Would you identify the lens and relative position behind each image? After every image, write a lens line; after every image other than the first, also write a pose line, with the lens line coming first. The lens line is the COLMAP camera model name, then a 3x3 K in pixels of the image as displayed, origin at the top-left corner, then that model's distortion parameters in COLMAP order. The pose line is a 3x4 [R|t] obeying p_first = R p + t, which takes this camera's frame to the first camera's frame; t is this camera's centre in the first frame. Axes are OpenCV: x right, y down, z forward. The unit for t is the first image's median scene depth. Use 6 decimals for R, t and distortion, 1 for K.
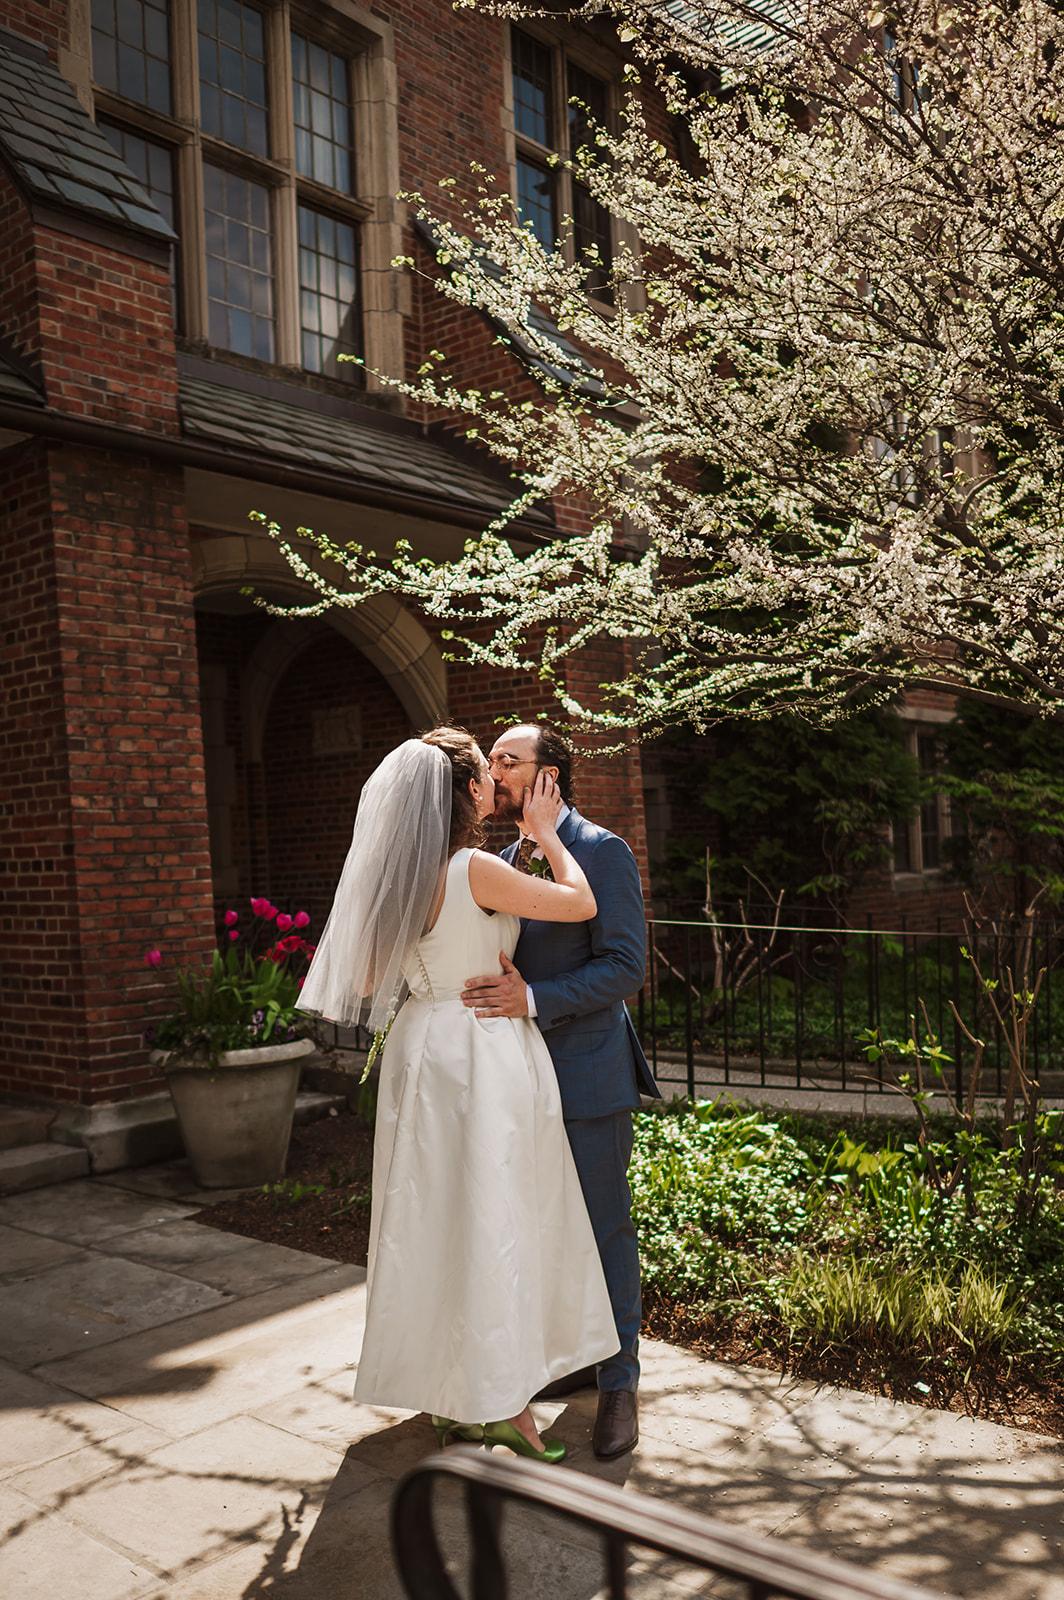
lens RADIAL K [[1377.2, 0, 532.0], [0, 1377.2, 800.0], [0, 0, 1]] dist [-0.045709, 0.002946]
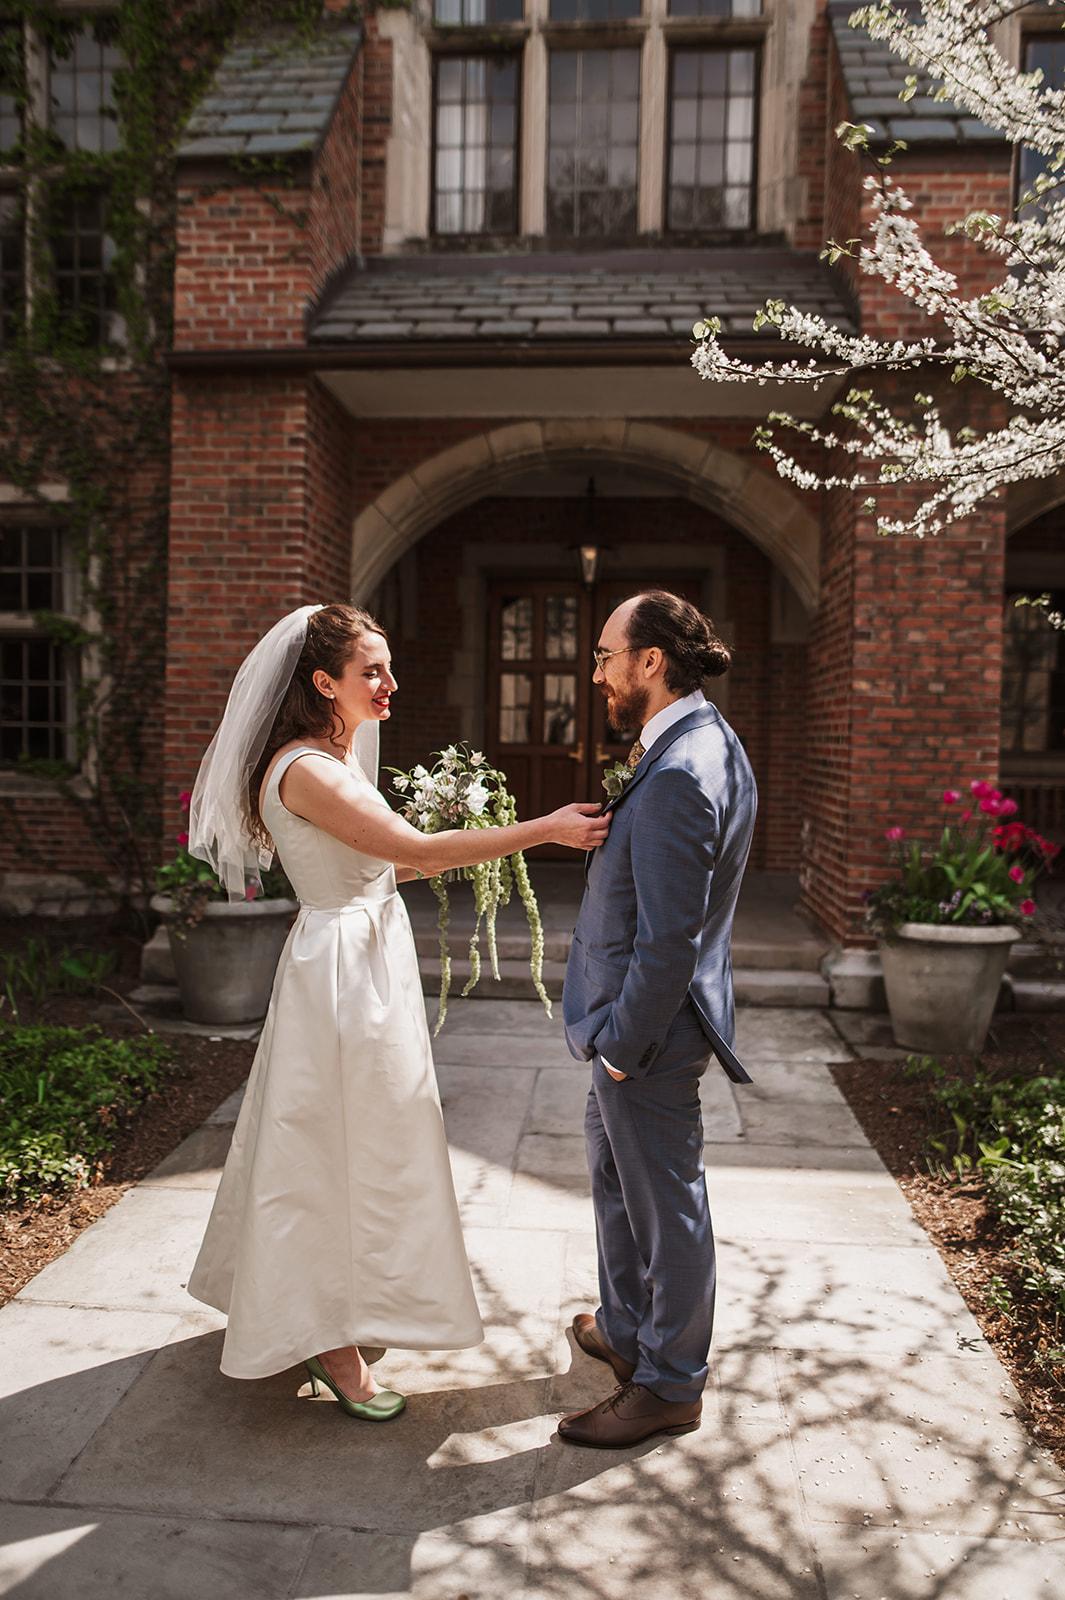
lens RADIAL K [[1096.6, 0, 532.4], [0, 1096.6, 753.9], [0, 0, 1]] dist [-0.007586, 0.005116]
pose [[0.593467, 0.066617, -0.802097, 0.244863], [-0.016474, 0.997365, 0.070646, -0.001992], [0.804690, -0.028713, 0.593000, 0.237142]]
